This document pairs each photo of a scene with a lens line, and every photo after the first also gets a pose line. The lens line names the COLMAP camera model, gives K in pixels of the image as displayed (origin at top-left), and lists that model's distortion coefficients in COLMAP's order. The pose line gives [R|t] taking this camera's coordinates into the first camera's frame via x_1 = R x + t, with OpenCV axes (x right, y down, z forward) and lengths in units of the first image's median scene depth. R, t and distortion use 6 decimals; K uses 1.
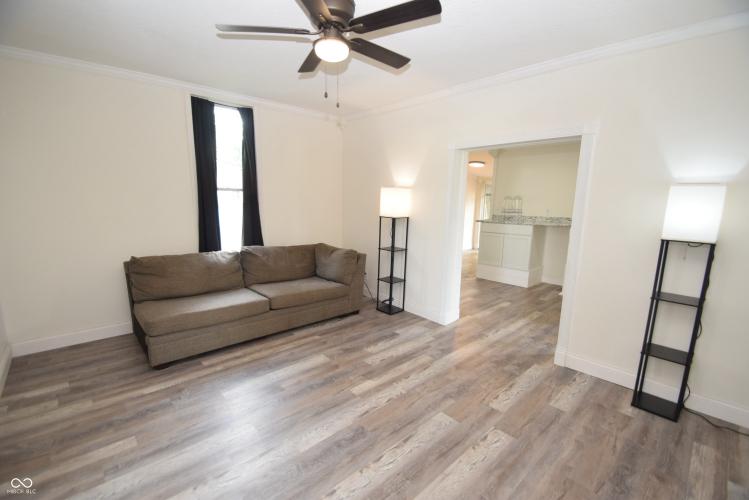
lens RADIAL K [[326.6, 0, 368.5], [0, 326.6, 249.9], [0, 0, 1]] dist [-0.001418, -0.008022]
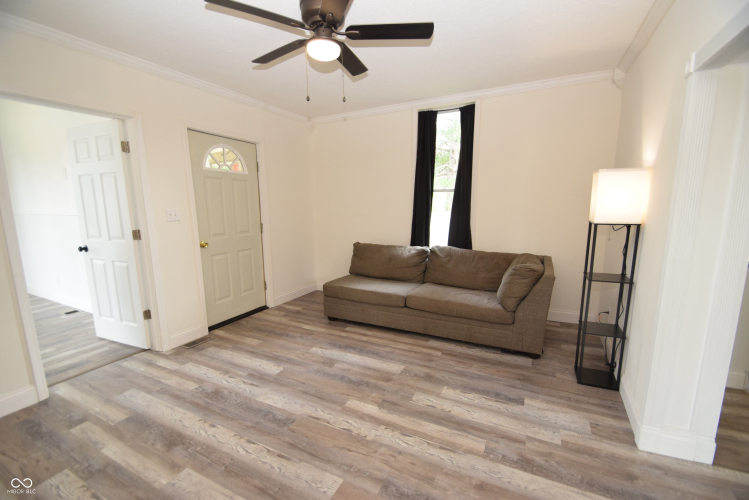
lens RADIAL K [[326.6, 0, 371.5], [0, 326.6, 253.2], [0, 0, 1]] dist [-0.001418, -0.008022]
pose [[0.353795, 0.124672, -0.926977, 0.617057], [-0.122432, 0.988722, 0.086248, -0.060804], [0.927275, 0.082977, 0.365069, 0.529842]]
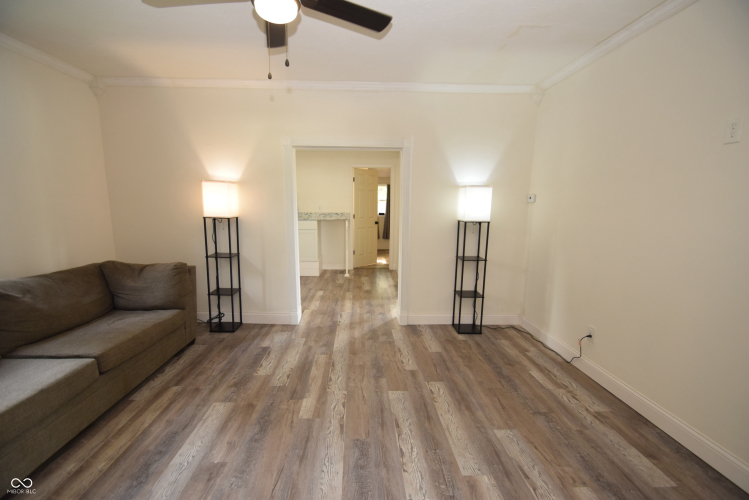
lens RADIAL K [[326.6, 0, 368.5], [0, 326.6, 249.5], [0, 0, 1]] dist [-0.001418, -0.008022]
pose [[0.659526, -0.116094, 0.742663, -0.407102], [0.115244, 0.991937, 0.052718, -0.024784], [-0.742795, 0.050818, 0.667587, 0.213842]]
